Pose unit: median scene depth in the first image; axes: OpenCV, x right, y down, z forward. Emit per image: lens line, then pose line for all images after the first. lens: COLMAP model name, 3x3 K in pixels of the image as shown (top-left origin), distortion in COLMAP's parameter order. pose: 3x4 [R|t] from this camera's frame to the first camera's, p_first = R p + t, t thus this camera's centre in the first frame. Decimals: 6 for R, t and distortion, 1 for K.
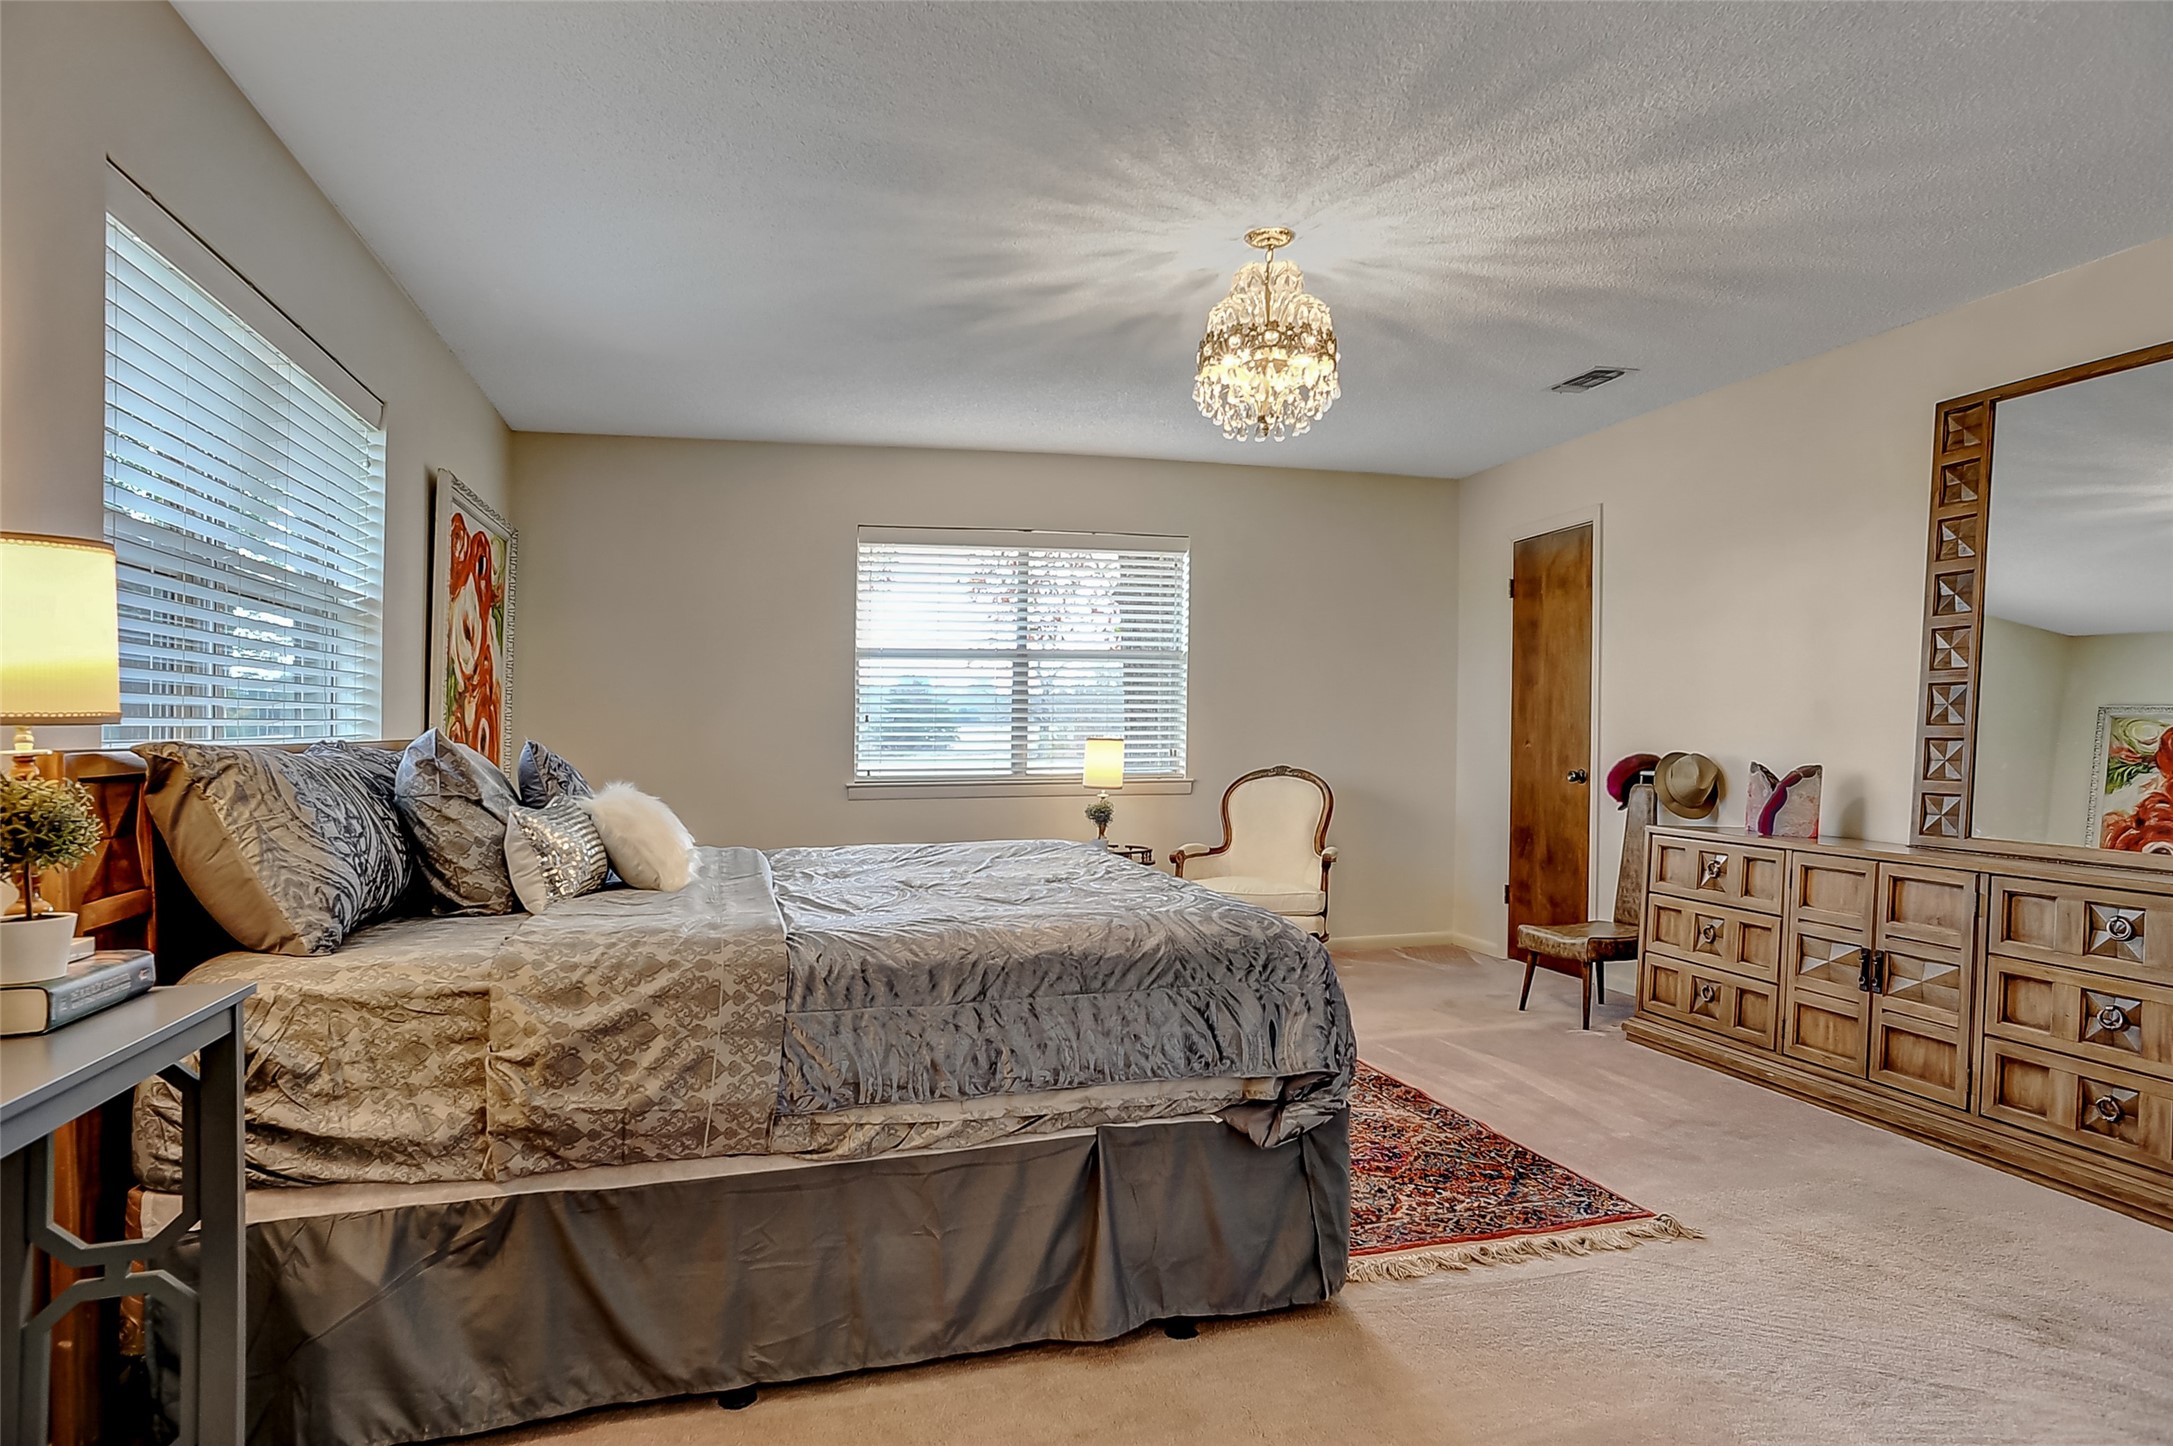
lens RADIAL K [[1227.0, 0, 1079.0], [0, 1227.0, 725.3], [0, 0, 1]] dist [-0.051172, 0.008901]
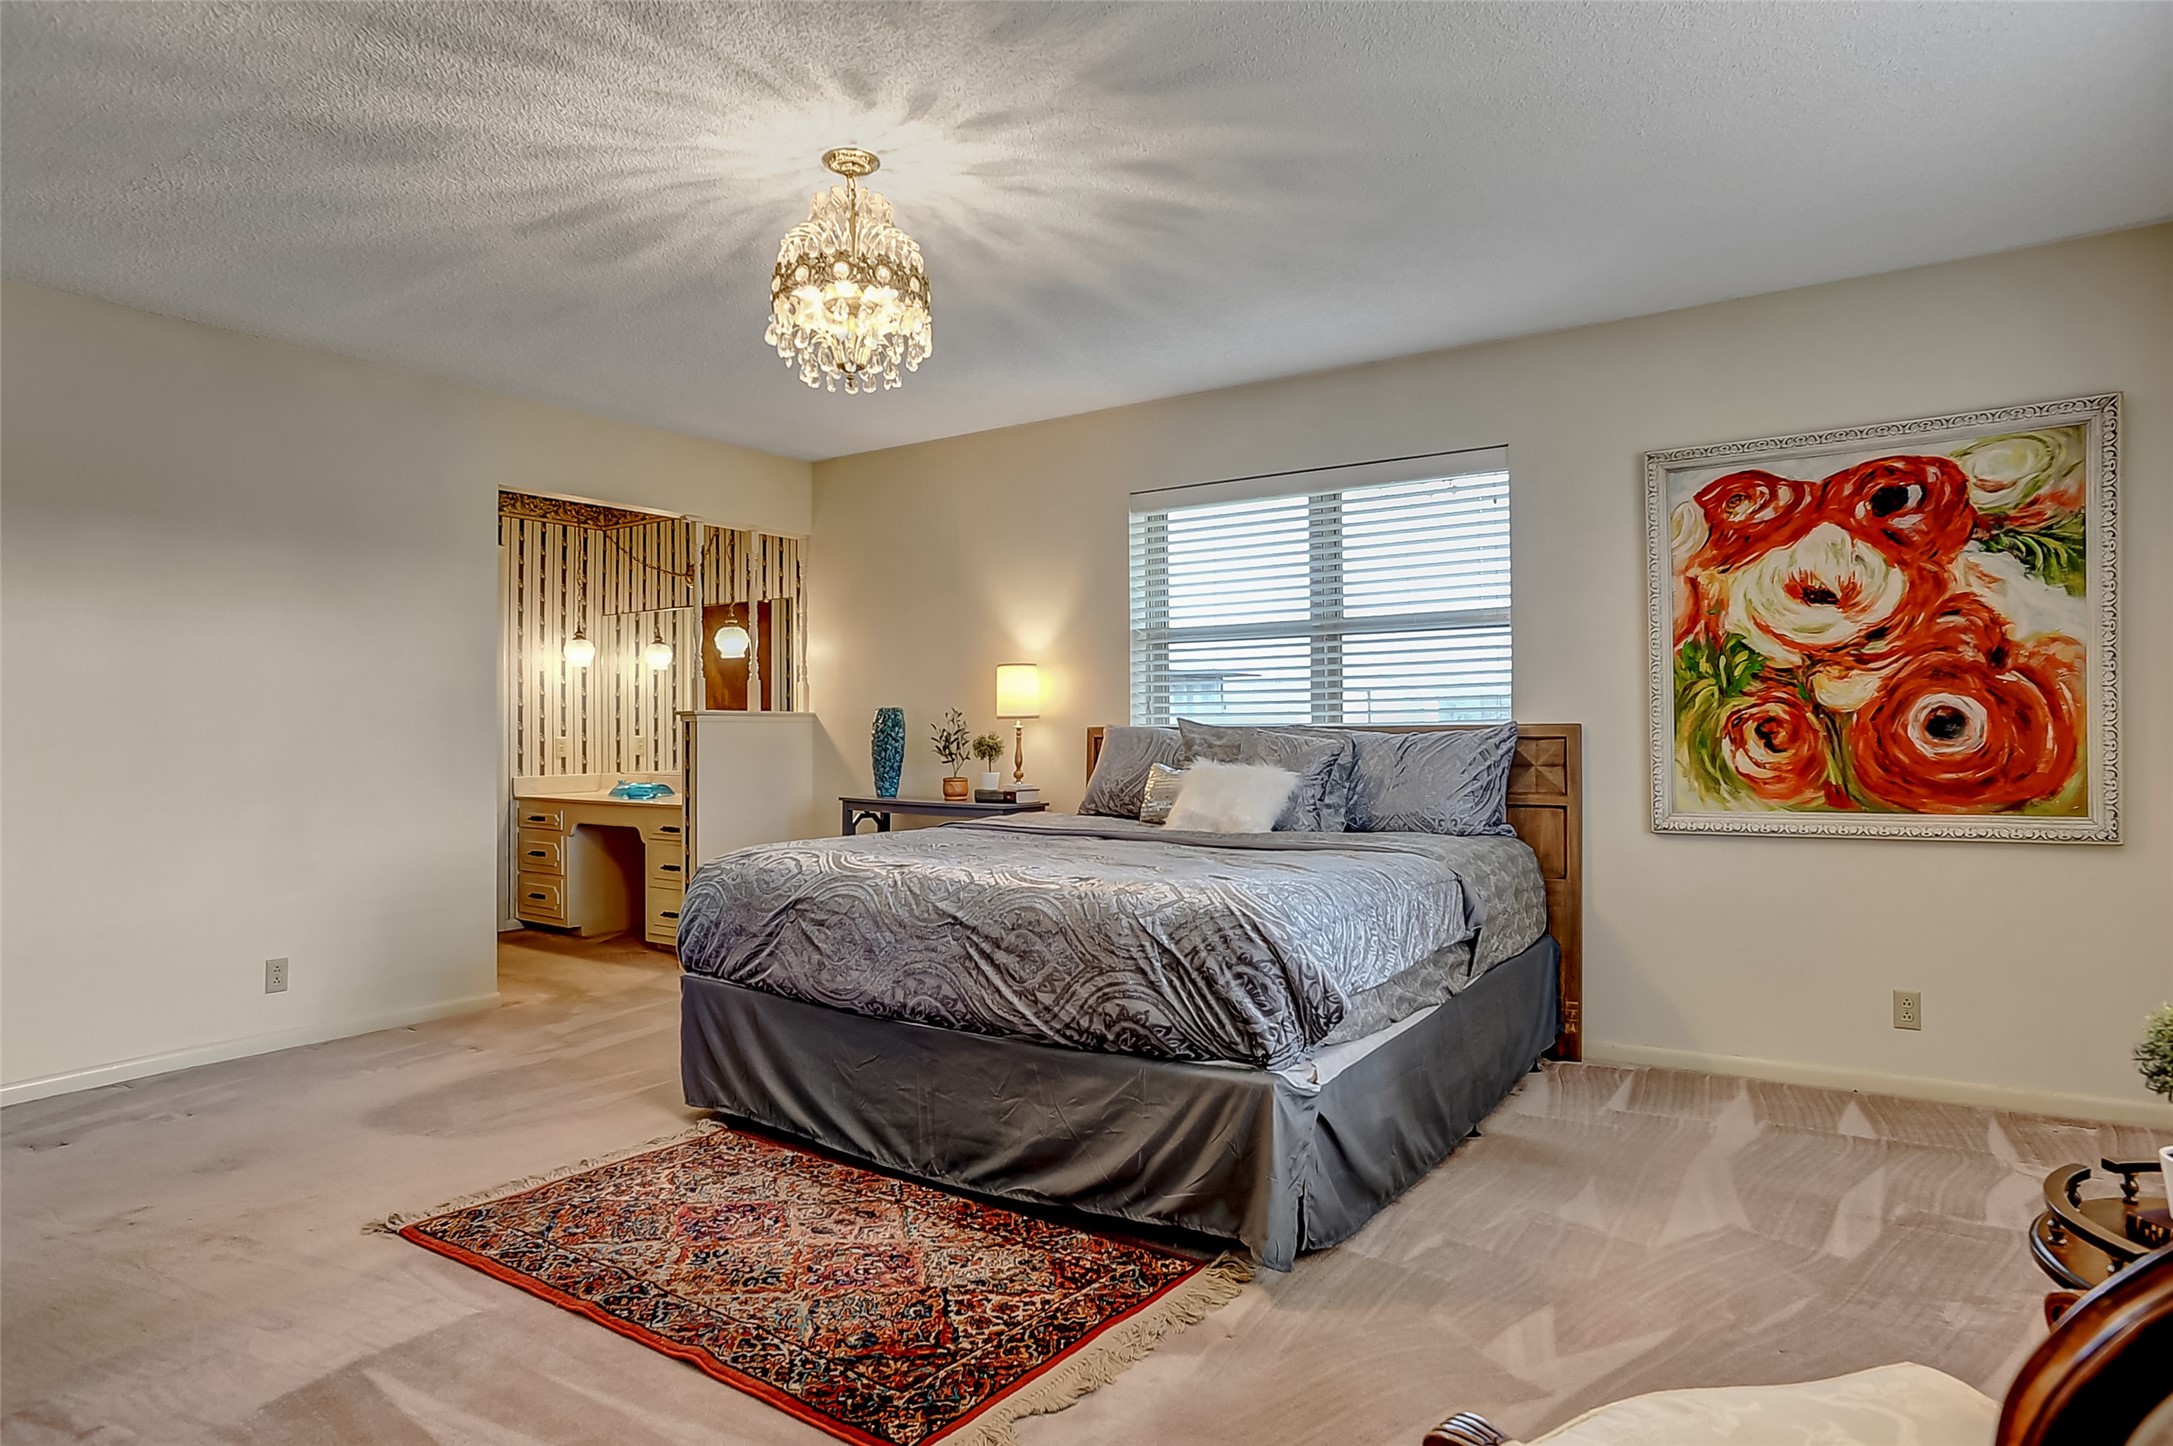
lens RADIAL K [[1227.0, 0, 1076.1], [0, 1227.0, 714.5], [0, 0, 1]] dist [-0.051172, 0.008901]
pose [[-0.771929, -0.004282, -0.635695, 0.625669], [-0.007575, 0.999968, 0.002462, -0.009602], [0.635664, 0.006716, -0.771937, 1.925416]]
